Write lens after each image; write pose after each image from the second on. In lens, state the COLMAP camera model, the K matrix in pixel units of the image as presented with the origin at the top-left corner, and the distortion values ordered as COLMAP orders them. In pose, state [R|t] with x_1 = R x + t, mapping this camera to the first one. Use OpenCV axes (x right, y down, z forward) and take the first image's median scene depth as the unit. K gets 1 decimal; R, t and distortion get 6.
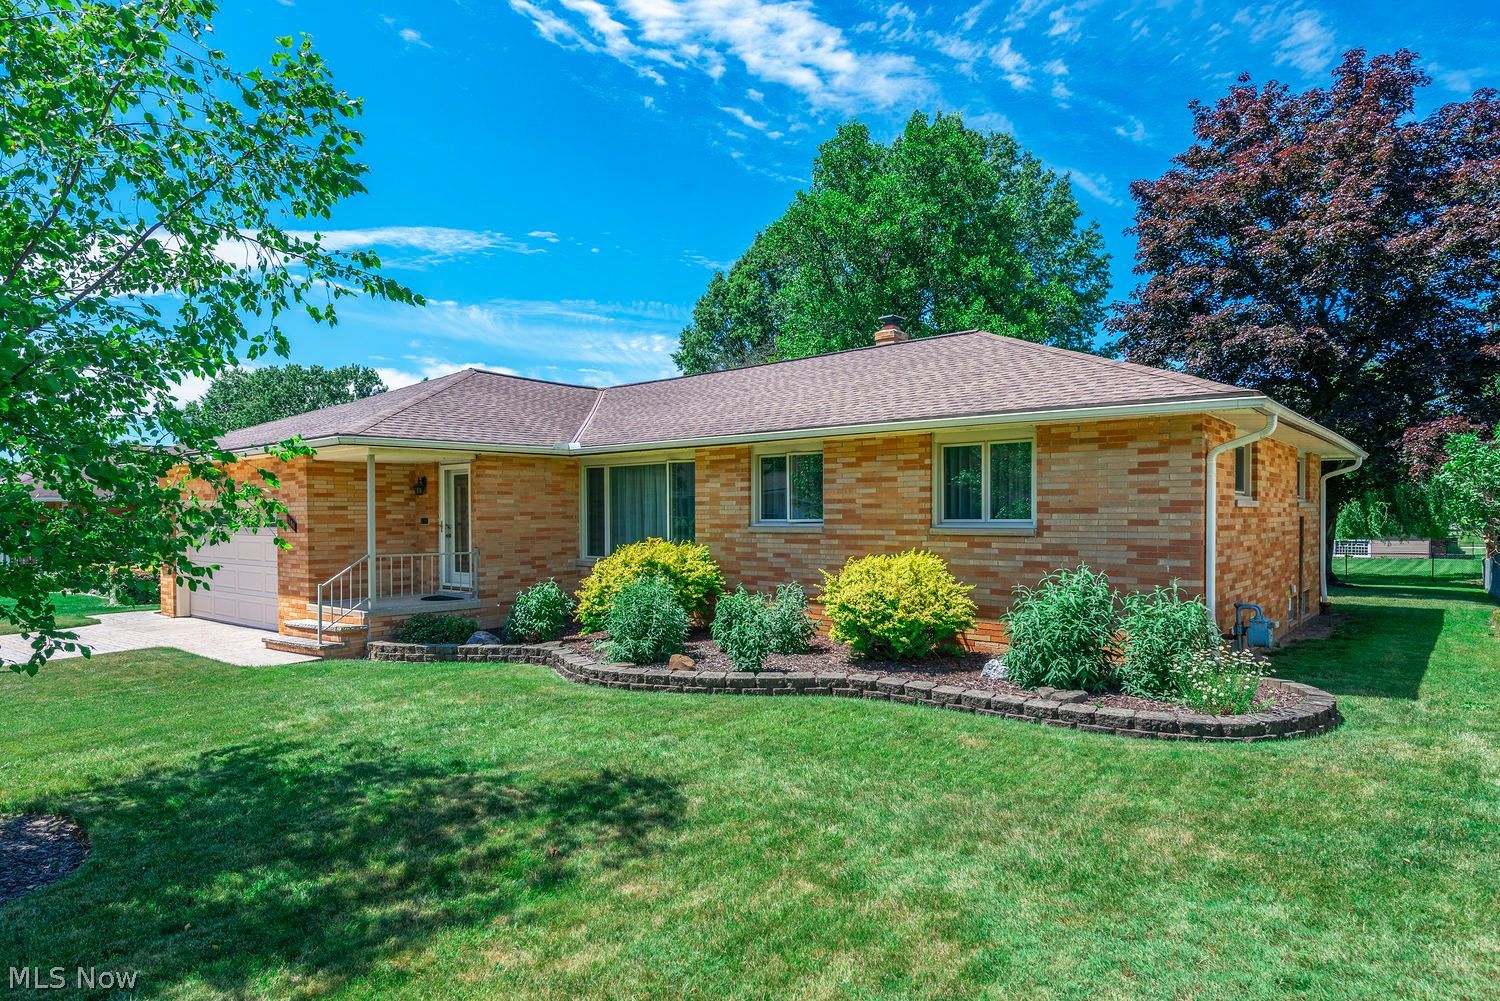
lens RADIAL K [[862.8, 0, 752.1], [0, 862.8, 505.3], [0, 0, 1]] dist [0.004203, 0.000708]
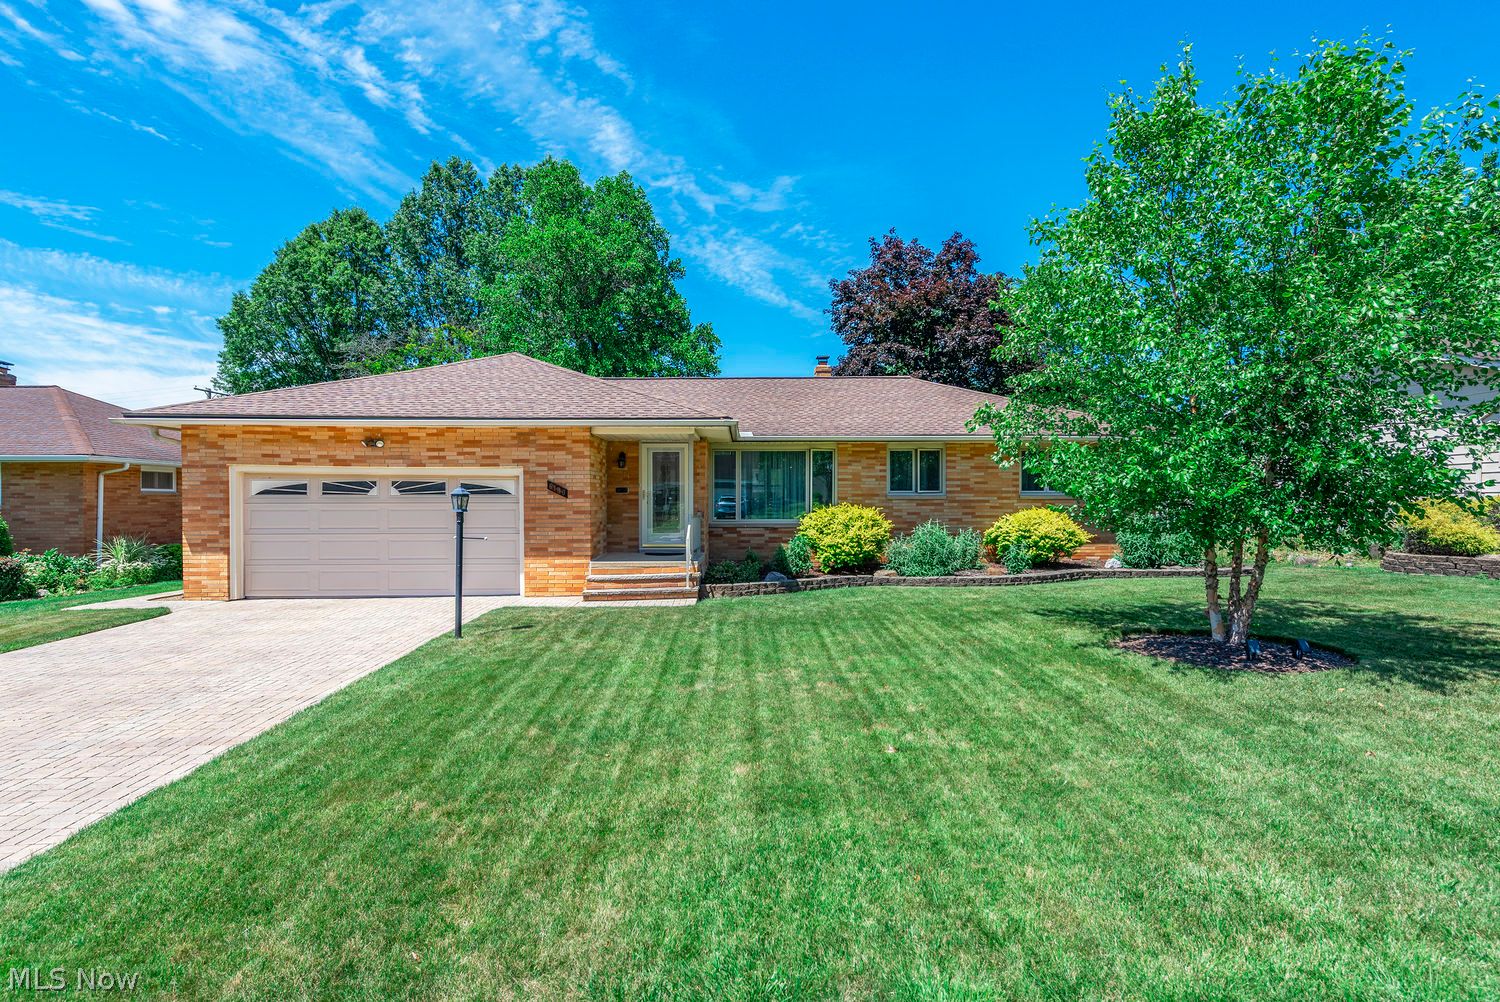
lens RADIAL K [[775.4, 0, 743.8], [0, 775.4, 506.5], [0, 0, 1]] dist [0.013284, -0.000485]
pose [[0.751713, 0.002372, 0.659487, -1.082396], [-0.009754, 0.999924, 0.007522, 0.035530], [-0.659419, -0.012087, 0.751679, 0.127895]]
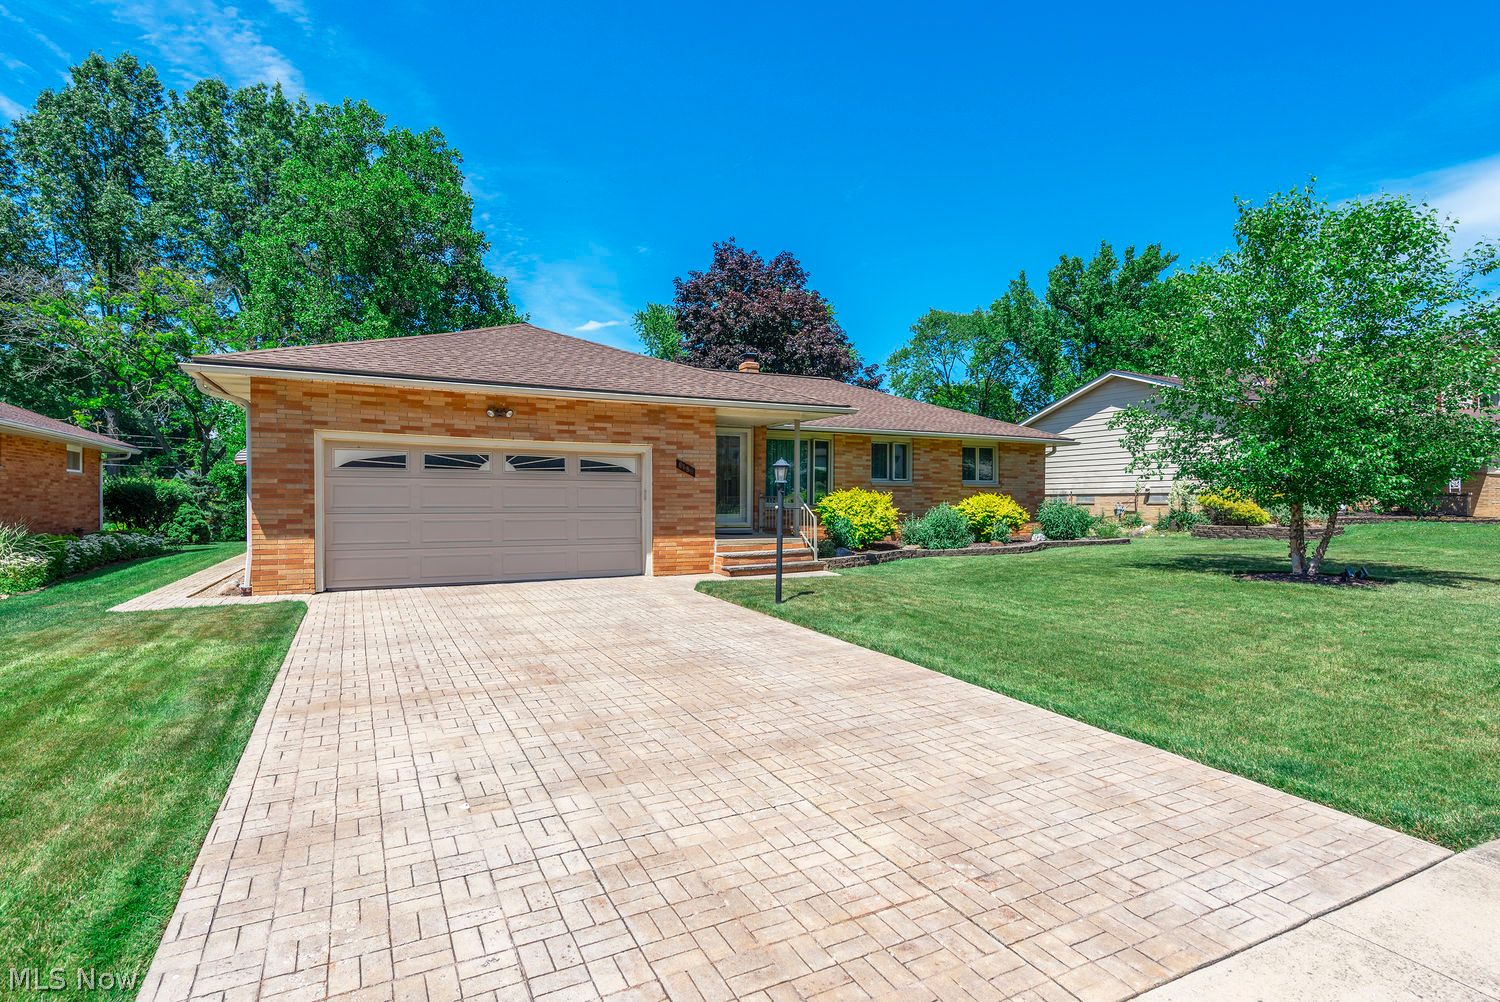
lens RADIAL K [[775.4, 0, 751.0], [0, 775.4, 498.9], [0, 0, 1]] dist [0.013284, -0.000485]
pose [[0.402397, 0.009960, 0.915411, -1.510664], [-0.015010, 0.999878, -0.004281, 0.067672], [-0.915342, -0.012018, 0.402497, 0.577482]]
